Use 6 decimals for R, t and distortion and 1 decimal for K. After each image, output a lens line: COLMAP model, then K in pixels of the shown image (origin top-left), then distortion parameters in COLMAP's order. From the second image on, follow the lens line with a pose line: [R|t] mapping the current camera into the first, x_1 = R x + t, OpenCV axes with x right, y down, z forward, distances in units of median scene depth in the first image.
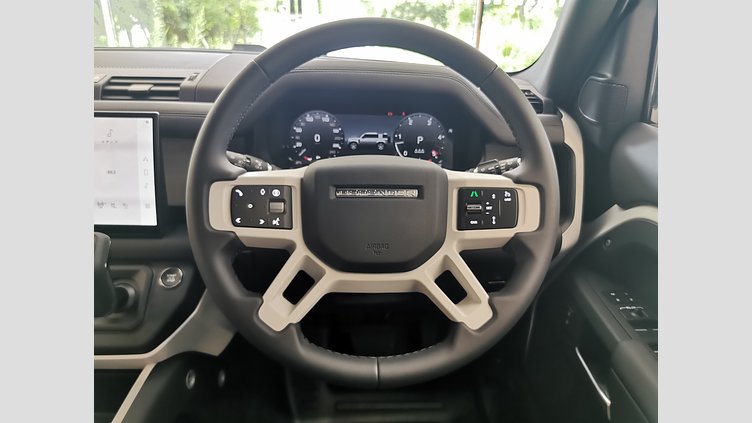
lens RADIAL K [[566.7, 0, 376.0], [0, 566.7, 211.5], [0, 0, 1]] dist [-0.001400, 0.000623]
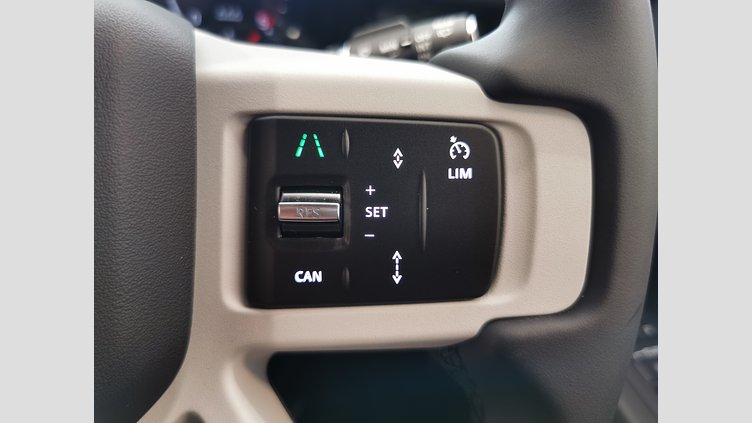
lens RADIAL K [[566.7, 0, 376.0], [0, 566.7, 211.5], [0, 0, 1]] dist [-0.001400, 0.000623]
pose [[0.984642, -0.021244, 0.173287, 0.152911], [-0.007519, 0.986488, 0.163658, -0.040205], [-0.174423, -0.162448, 0.971178, 0.745506]]
